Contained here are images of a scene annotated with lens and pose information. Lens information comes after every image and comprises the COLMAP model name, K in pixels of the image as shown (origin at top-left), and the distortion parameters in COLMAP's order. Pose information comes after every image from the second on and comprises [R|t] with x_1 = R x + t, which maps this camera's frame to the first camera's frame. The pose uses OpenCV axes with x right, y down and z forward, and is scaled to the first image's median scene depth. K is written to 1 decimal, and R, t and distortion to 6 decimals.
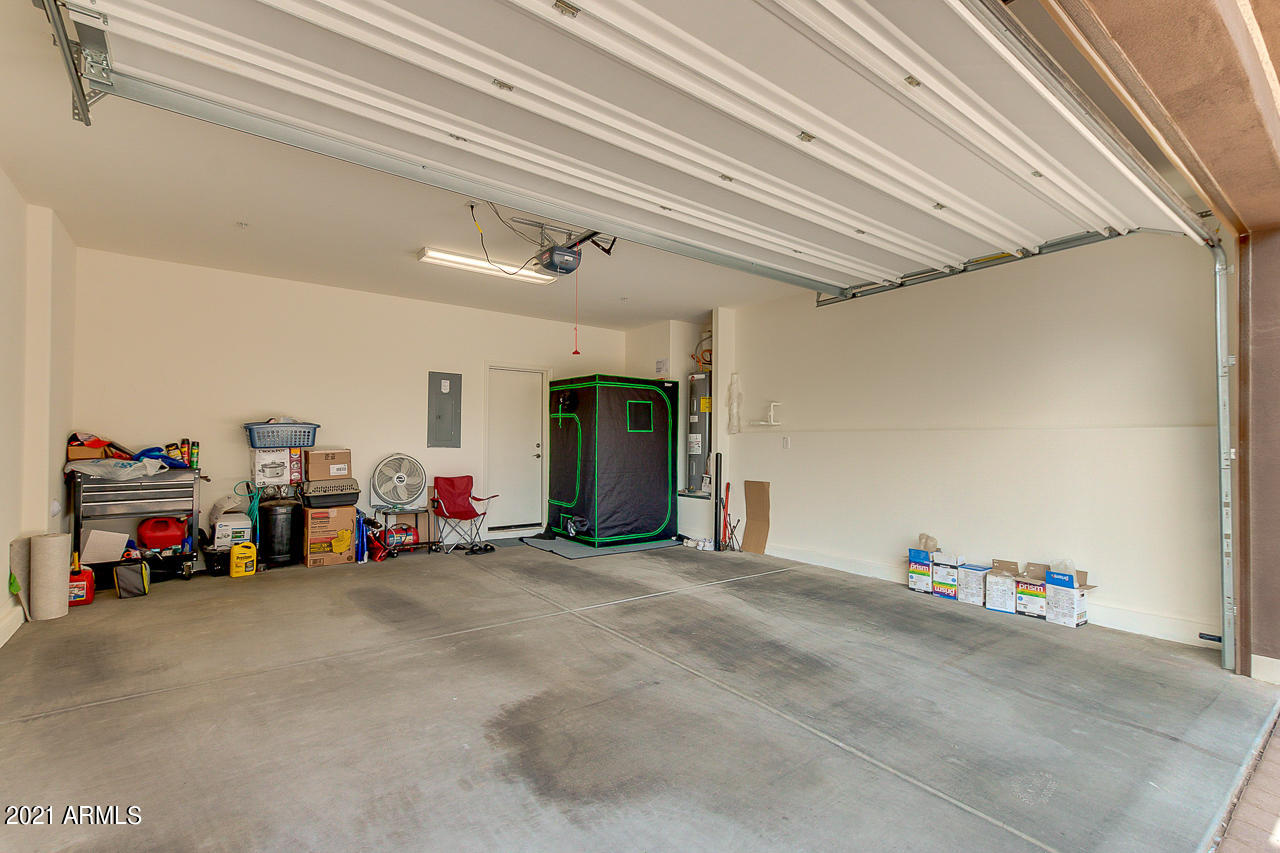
lens RADIAL K [[605.5, 0, 644.2], [0, 605.5, 440.7], [0, 0, 1]] dist [0.008129, 0.000185]
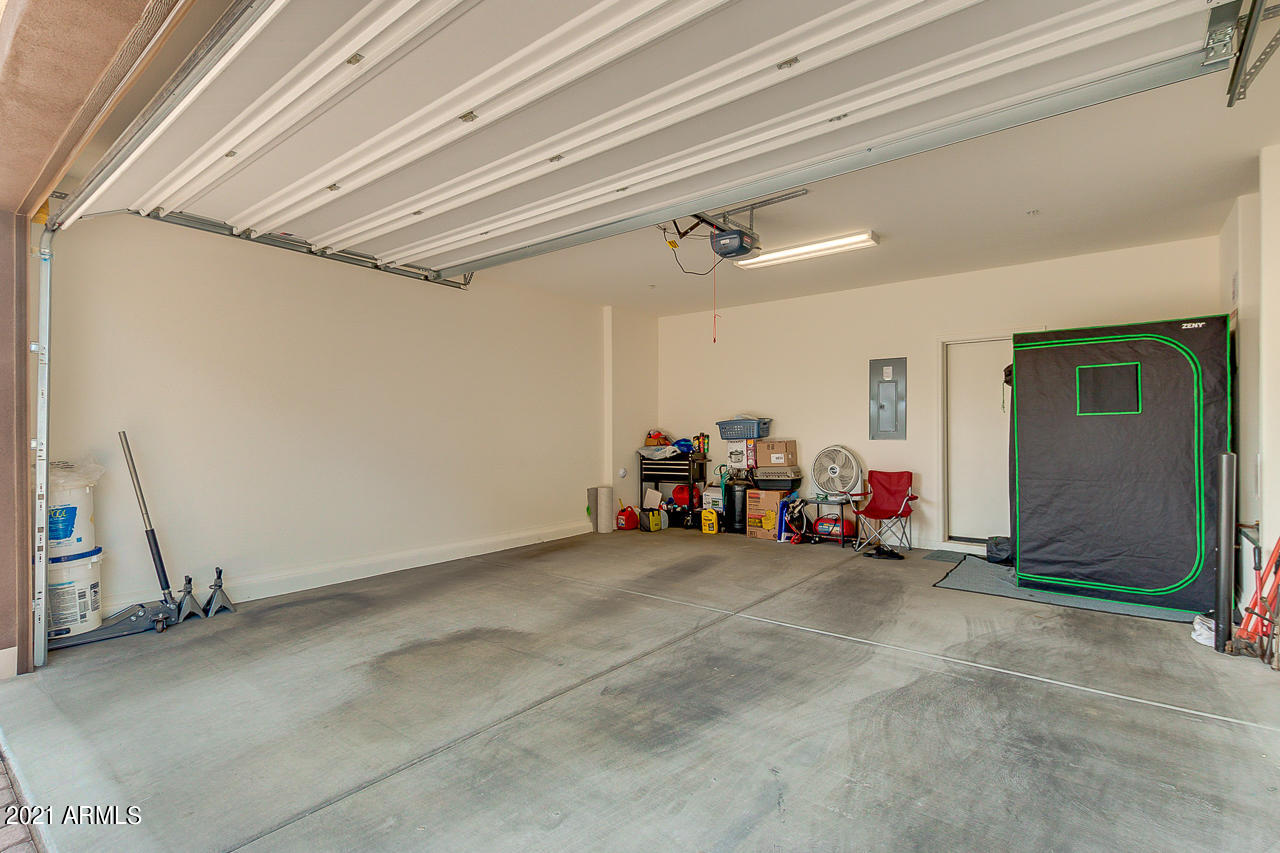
lens RADIAL K [[613.8, 0, 624.9], [0, 613.8, 431.5], [0, 0, 1]] dist [0.009022, 0.000504]
pose [[0.208215, -0.009138, -0.978040, 0.739540], [0.008695, 0.999934, -0.007491, 0.003706], [0.978045, -0.006944, 0.208280, 0.605614]]
